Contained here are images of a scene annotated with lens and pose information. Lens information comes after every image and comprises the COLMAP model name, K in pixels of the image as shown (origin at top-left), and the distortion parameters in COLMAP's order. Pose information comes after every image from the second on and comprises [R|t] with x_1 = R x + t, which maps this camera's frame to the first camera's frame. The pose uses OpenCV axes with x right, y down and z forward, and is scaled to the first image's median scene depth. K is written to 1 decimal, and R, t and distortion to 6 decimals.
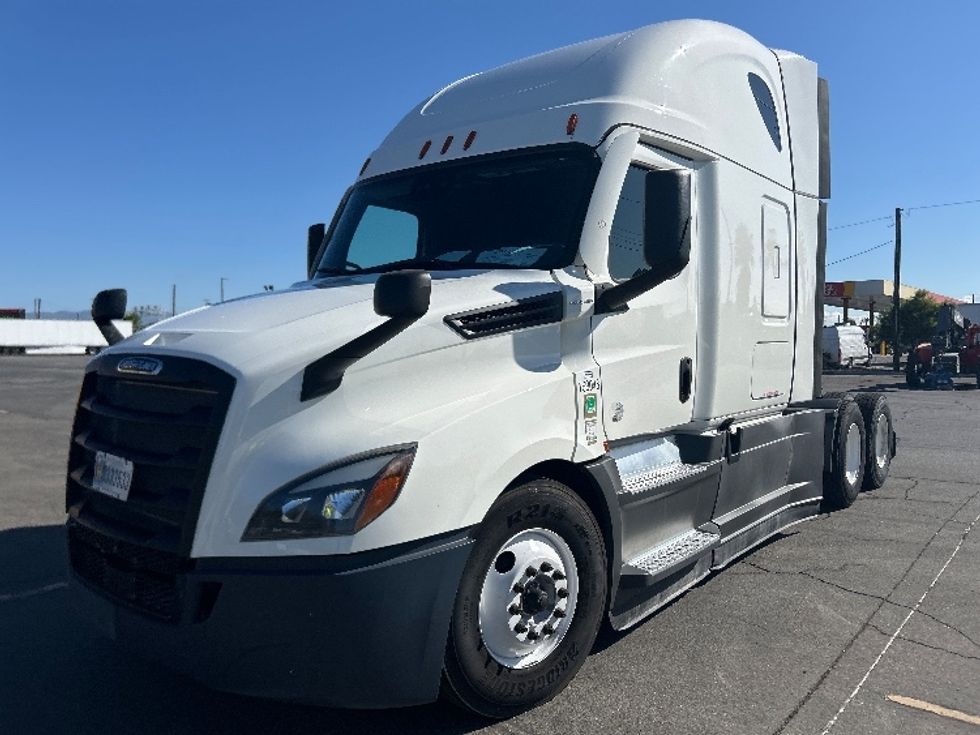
lens RADIAL K [[742.0, 0, 498.6], [0, 742.0, 369.5], [0, 0, 1]] dist [0.046110, -0.062238]
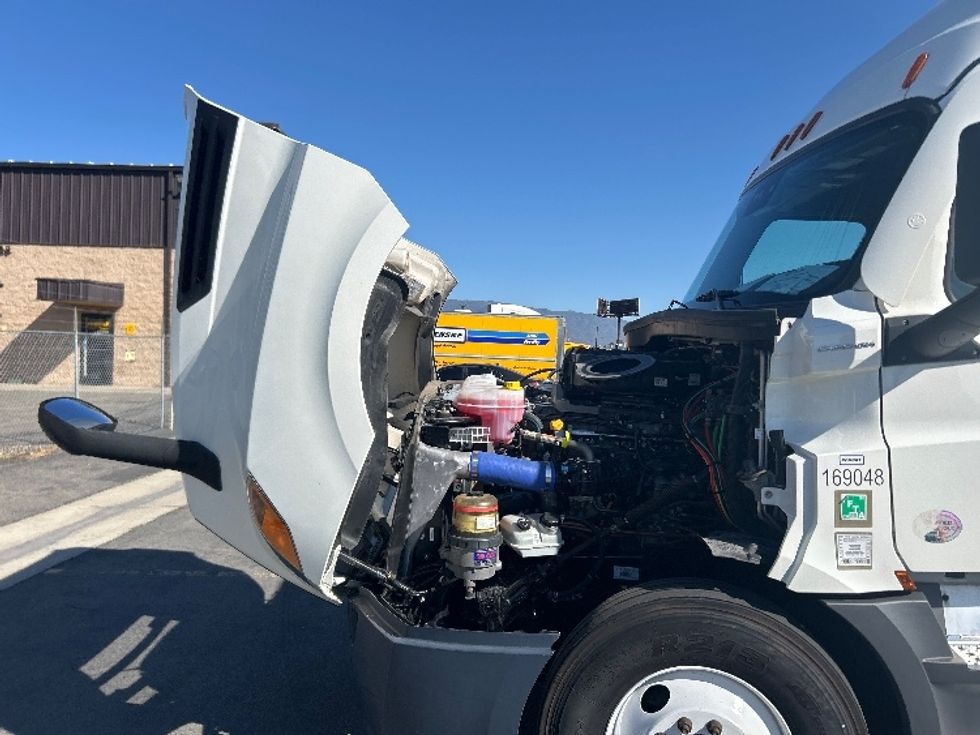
lens RADIAL K [[742.0, 0, 498.6], [0, 742.0, 369.5], [0, 0, 1]] dist [0.046110, -0.062238]
pose [[0.629111, 0.031009, -0.776696, 0.424166], [-0.048248, 0.998835, 0.000798, -0.056566], [0.775816, 0.036972, 0.629875, 0.347416]]
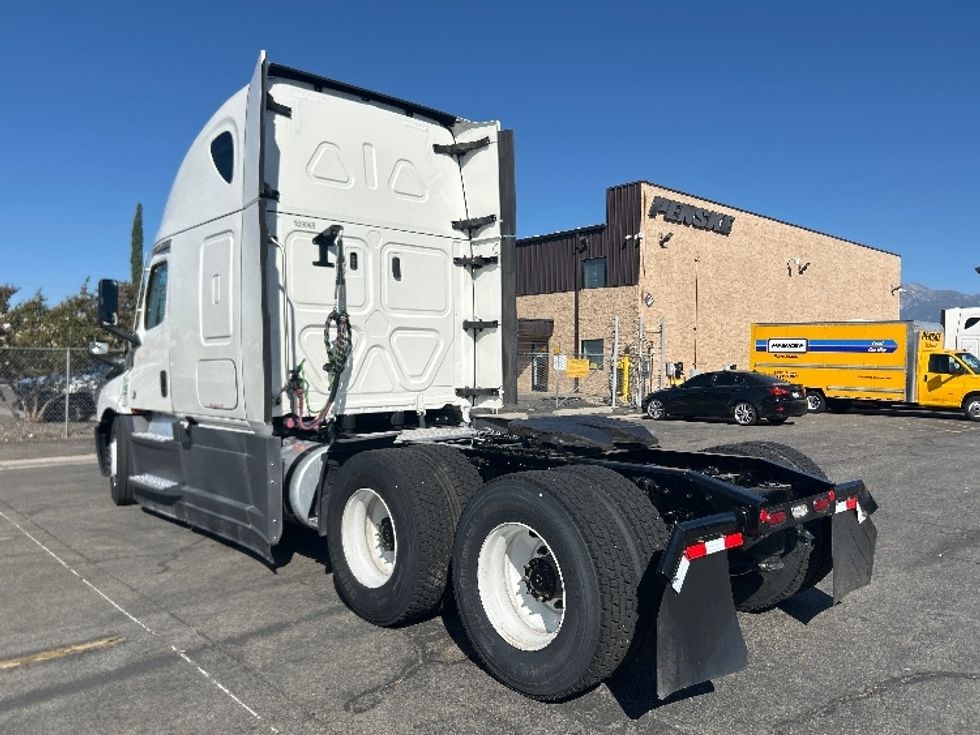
lens RADIAL K [[742.0, 0, 498.6], [0, 742.0, 369.5], [0, 0, 1]] dist [0.046110, -0.062238]
pose [[-0.139696, 0.001773, -0.990193, 2.193814], [-0.035370, 0.999351, 0.006779, -0.071098], [0.989562, 0.035970, -0.139543, 2.463531]]
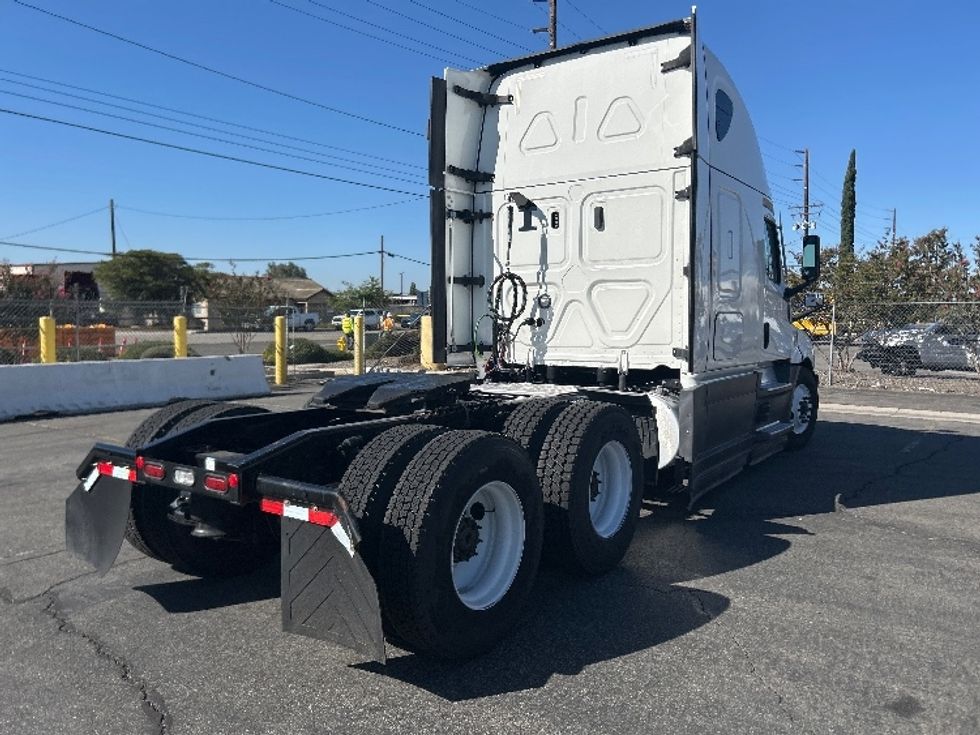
lens RADIAL K [[737.1, 0, 490.0], [0, 737.1, 360.9], [0, 0, 1]] dist [0.058839, -0.062870]
pose [[-0.997826, -0.002025, -0.065876, 0.717221], [-0.008200, 0.995576, 0.093602, -0.128479], [0.065395, 0.093939, -0.993428, 3.765214]]
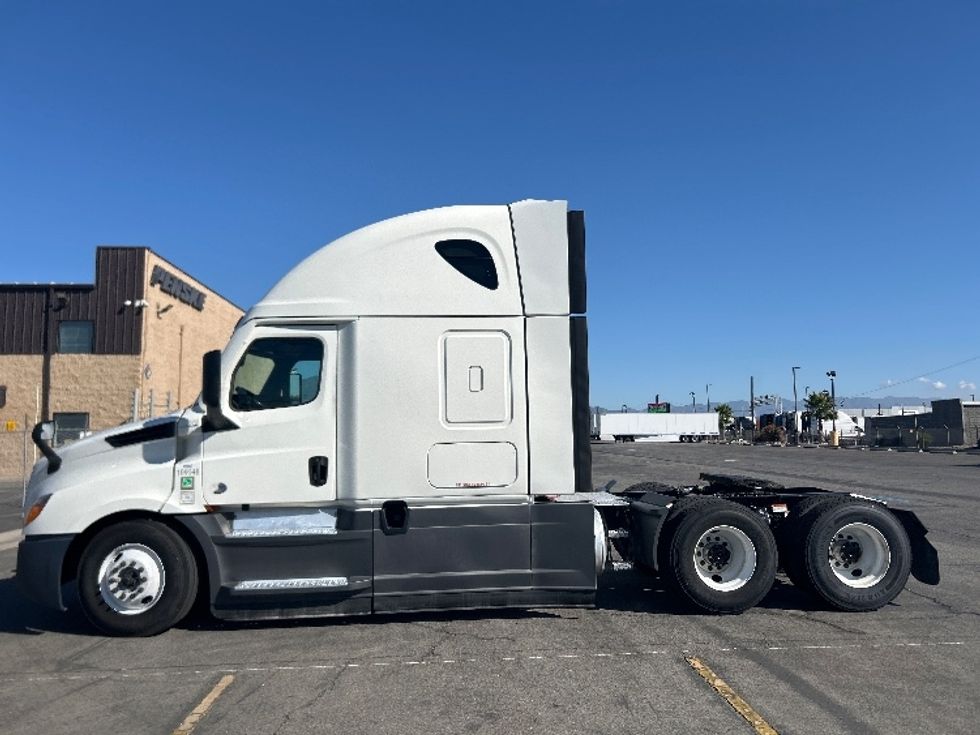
lens RADIAL K [[742.0, 0, 498.6], [0, 742.0, 369.5], [0, 0, 1]] dist [0.046110, -0.062238]
pose [[0.696769, -0.072626, -0.713609, 1.972312], [-0.010210, 0.993756, -0.111107, -0.032535], [0.717223, 0.084702, 0.691677, 0.250417]]
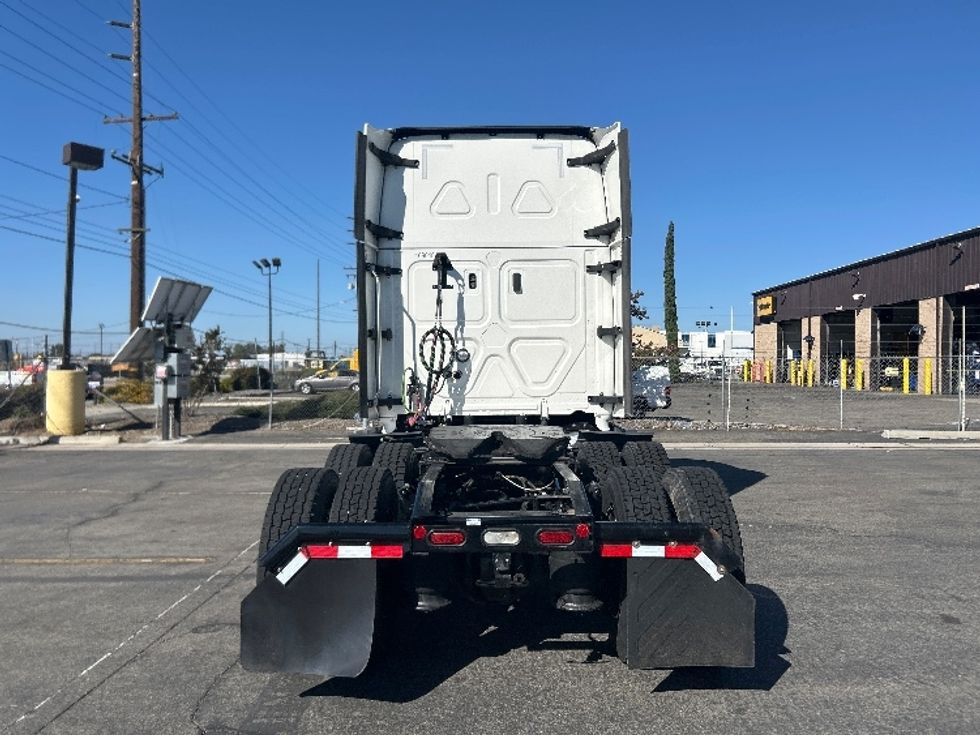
lens RADIAL K [[737.1, 0, 490.0], [0, 737.1, 360.9], [0, 0, 1]] dist [0.058839, -0.062870]
pose [[-0.779298, -0.008652, -0.626594, 1.679983], [-0.022050, 0.999664, 0.013621, -0.118576], [0.626266, 0.024431, -0.779227, 3.493156]]
